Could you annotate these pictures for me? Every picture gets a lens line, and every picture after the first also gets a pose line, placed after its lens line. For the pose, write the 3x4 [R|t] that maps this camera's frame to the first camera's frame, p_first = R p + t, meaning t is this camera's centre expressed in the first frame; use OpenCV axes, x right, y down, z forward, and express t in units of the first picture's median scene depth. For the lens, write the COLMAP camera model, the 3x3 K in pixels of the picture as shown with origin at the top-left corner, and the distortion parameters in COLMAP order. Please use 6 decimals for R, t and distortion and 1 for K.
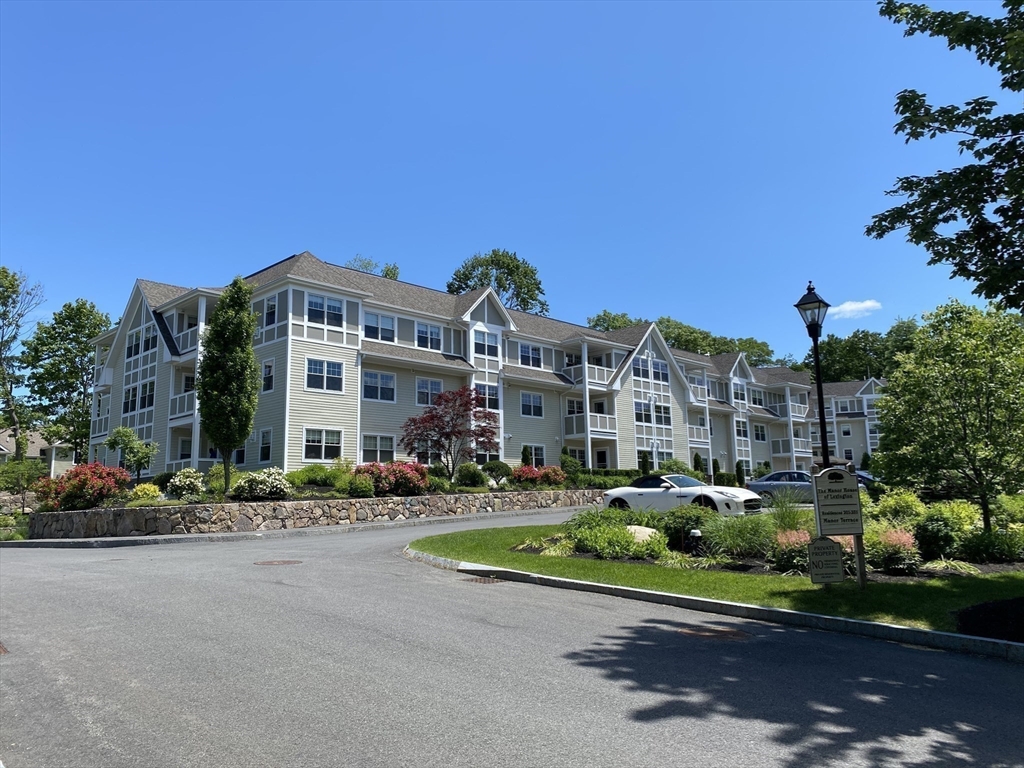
lens RADIAL K [[768.1, 0, 508.7], [0, 768.1, 381.0], [0, 0, 1]] dist [0.059100, -0.066063]
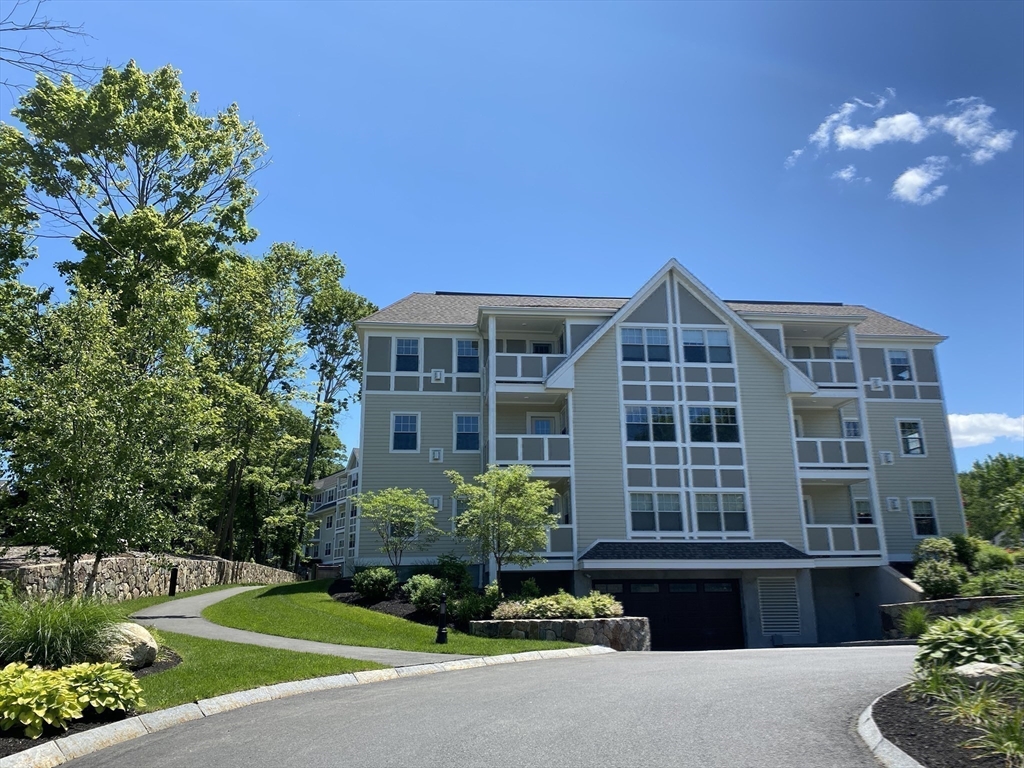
lens RADIAL K [[768.1, 0, 506.8], [0, 768.1, 379.8], [0, 0, 1]] dist [0.059100, -0.066063]
pose [[0.635211, 0.224388, 0.739024, -0.868791], [-0.127469, 0.974202, -0.186231, 0.103961], [-0.761747, 0.024093, 0.647426, 0.532727]]
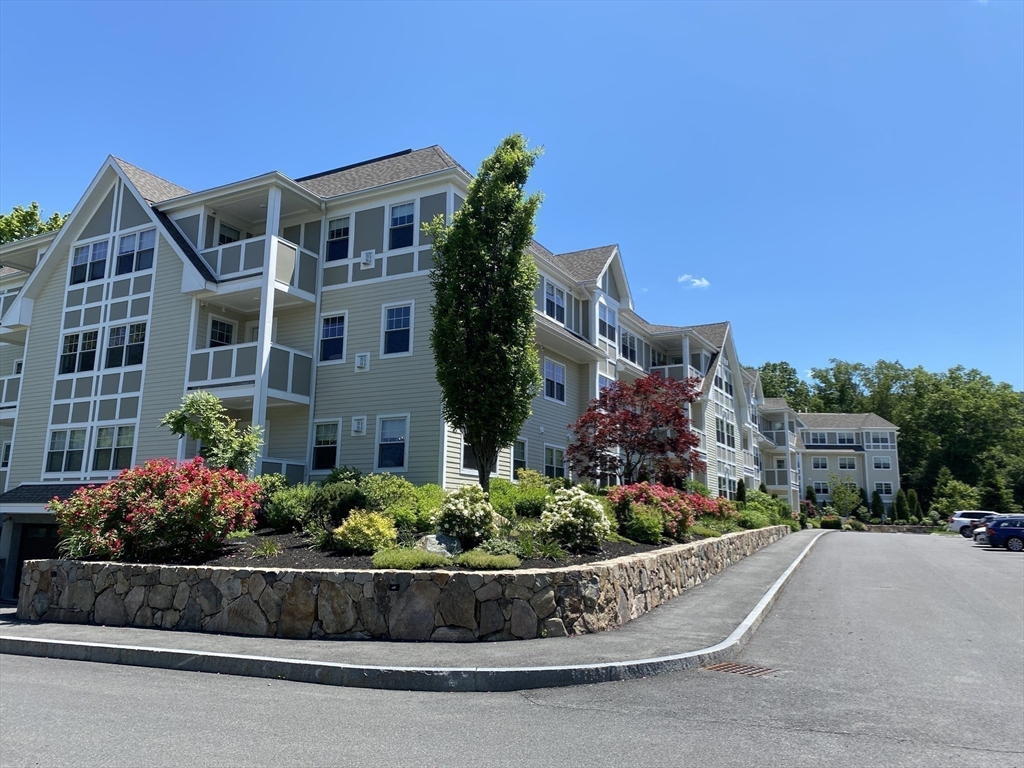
lens RADIAL K [[768.1, 0, 506.6], [0, 768.1, 383.3], [0, 0, 1]] dist [0.059100, -0.066063]
pose [[0.960927, 0.083272, 0.263981, -0.263407], [-0.078747, 0.996510, -0.027695, 0.031373], [-0.265366, 0.005825, 0.964130, 0.267362]]
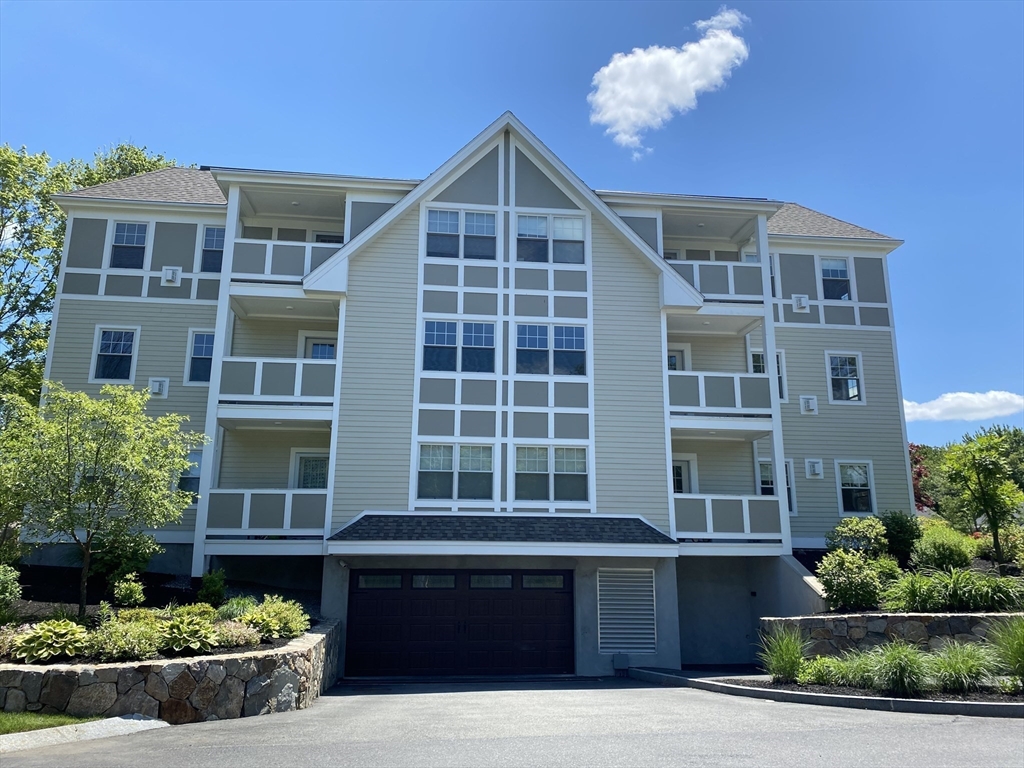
lens RADIAL K [[768.1, 0, 503.8], [0, 768.1, 379.7], [0, 0, 1]] dist [0.059100, -0.066063]
pose [[0.639550, 0.203632, 0.741289, -0.657148], [-0.146911, 0.978882, -0.142150, 0.086335], [-0.754581, -0.017992, 0.655960, 0.543888]]
